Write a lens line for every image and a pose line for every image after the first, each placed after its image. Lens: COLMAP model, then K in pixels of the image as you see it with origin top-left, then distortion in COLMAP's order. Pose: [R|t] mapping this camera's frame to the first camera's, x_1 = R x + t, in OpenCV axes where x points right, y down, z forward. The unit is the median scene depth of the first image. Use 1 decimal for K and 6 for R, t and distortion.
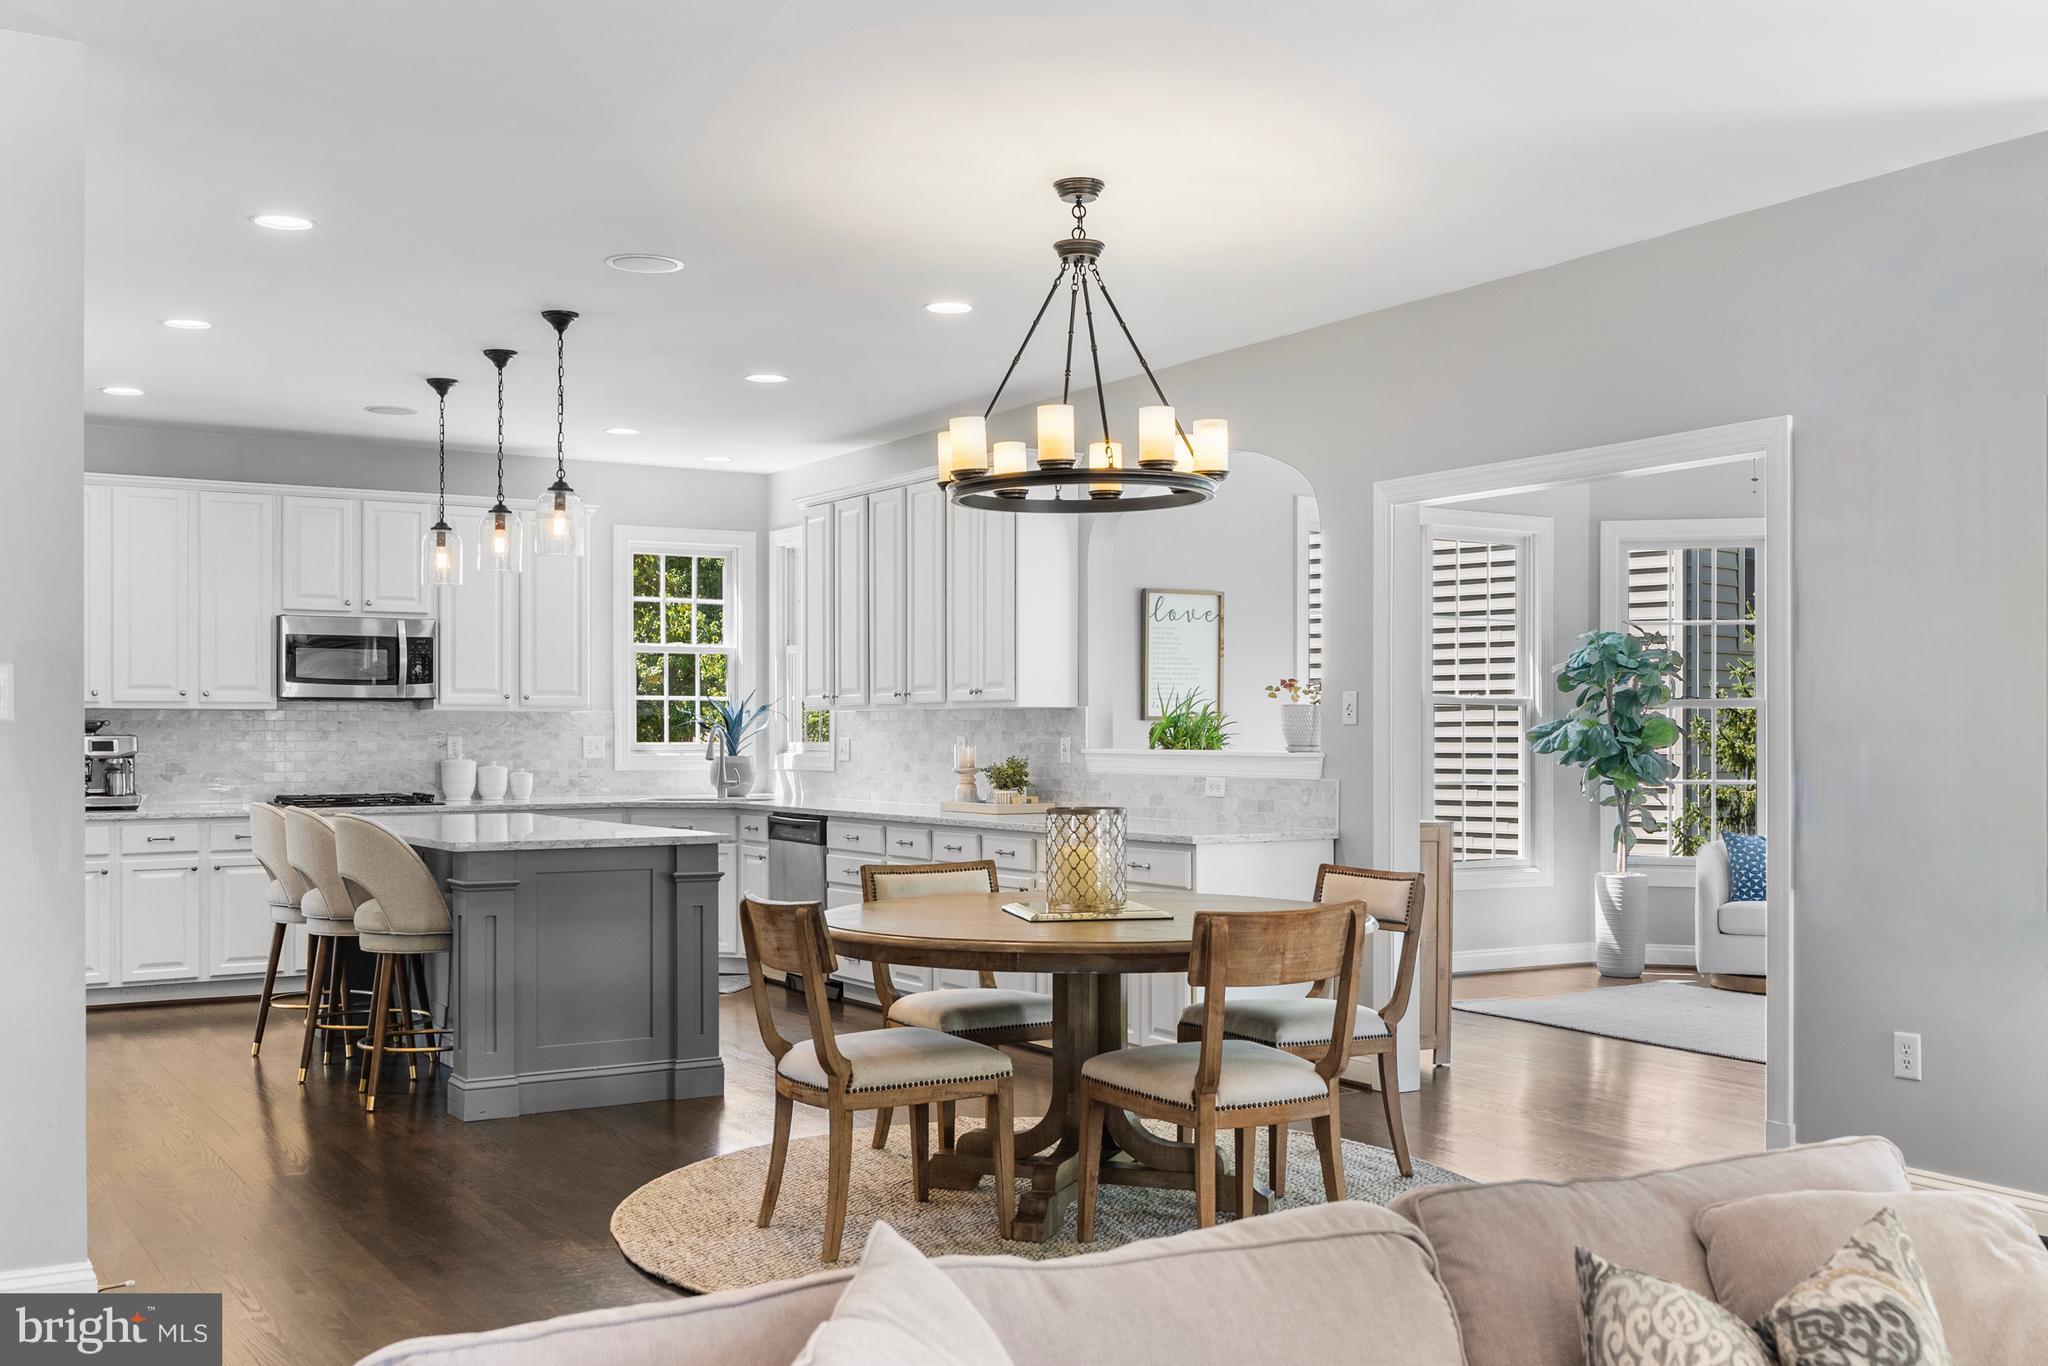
lens RADIAL K [[1993.8, 0, 1018.9], [0, 1993.8, 740.7], [0, 0, 1]] dist [0.002556, 0.000000]
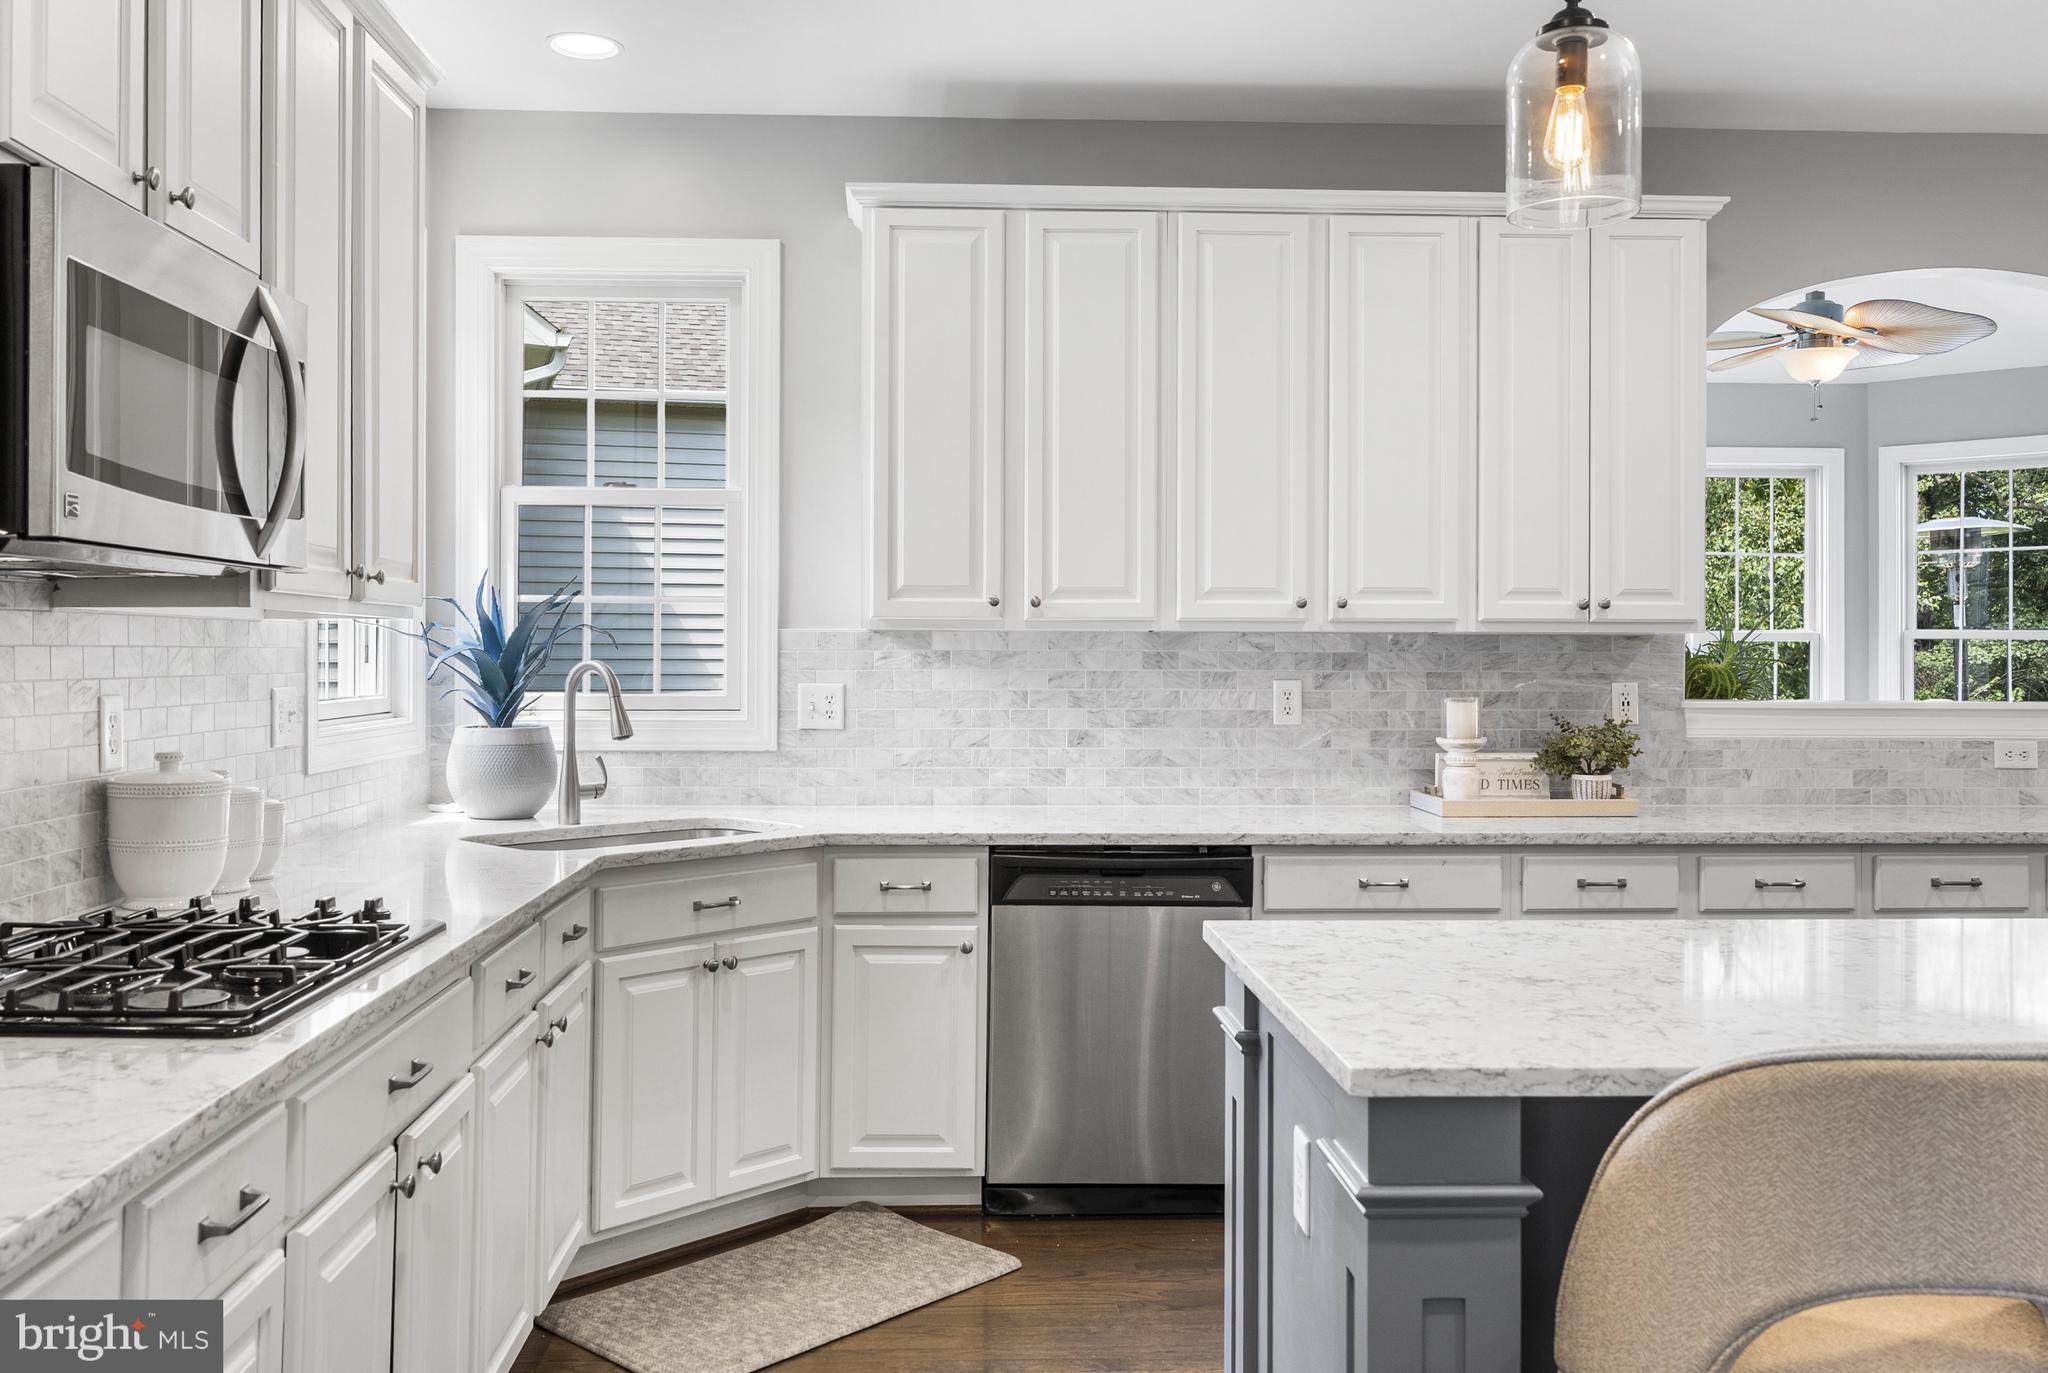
lens RADIAL K [[1729.4, 0, 1018.6], [0, 1729.4, 664.1], [0, 0, 1]] dist [0.013412, 0.001595]
pose [[0.486966, -0.005391, 0.873404, -0.476821], [0.000773, 0.999983, 0.005741, -0.009476], [-0.873421, -0.002120, 0.486962, 0.802394]]
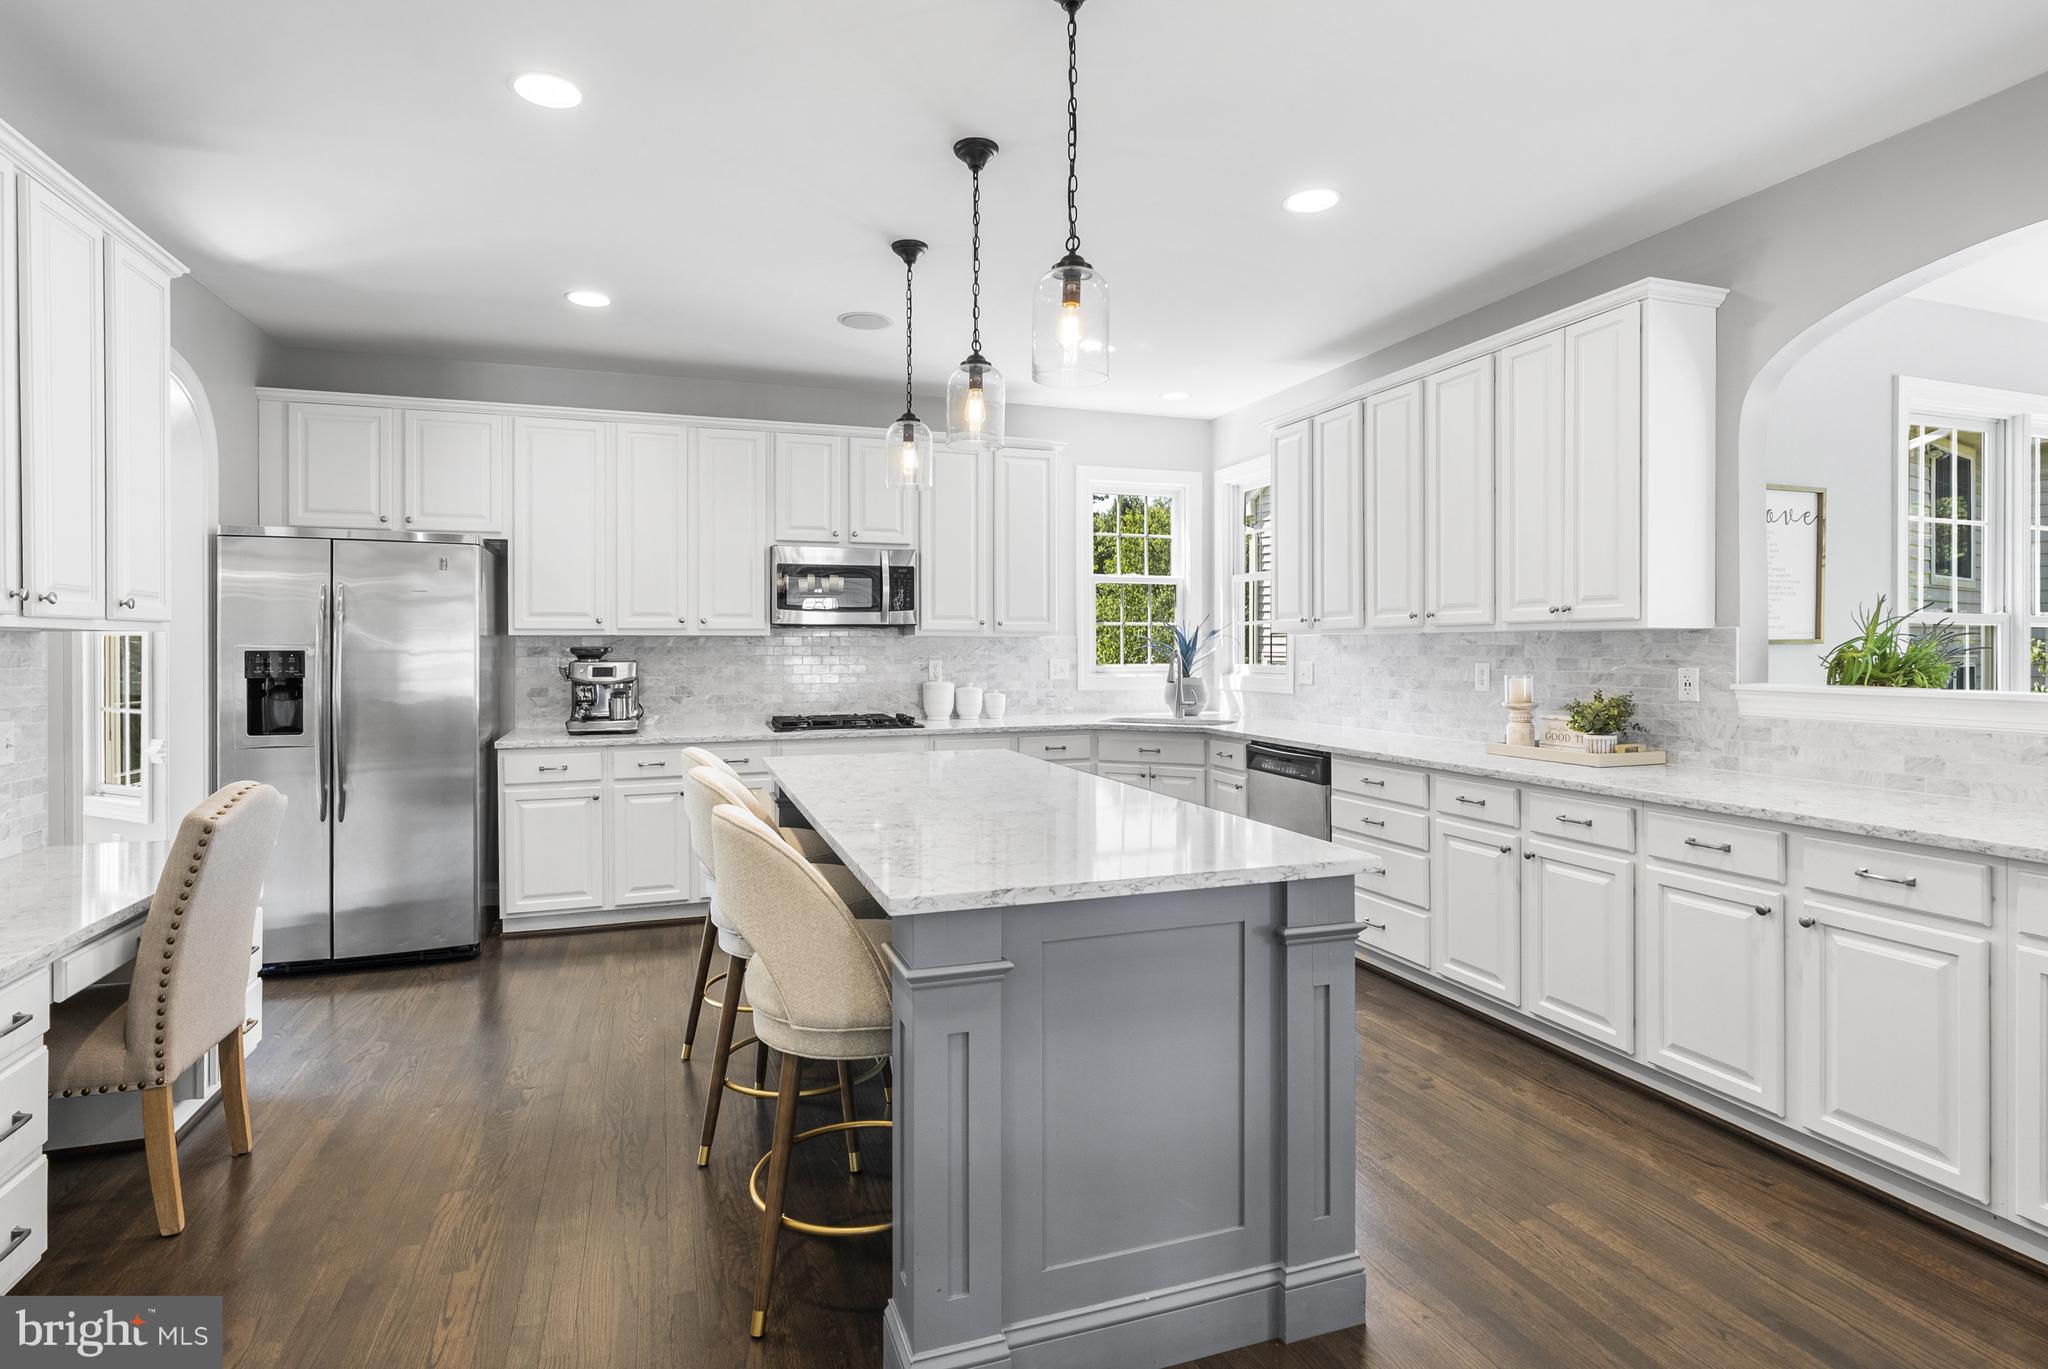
lens RADIAL K [[1029.7, 0, 1011.6], [0, 1029.7, 650.1], [0, 0, 1]] dist [0.004214, 0.000630]
pose [[0.975879, -0.001123, -0.218309, -0.128310], [0.000725, 0.999998, -0.001903, -0.006944], [0.218311, 0.001699, 0.975878, 0.493463]]
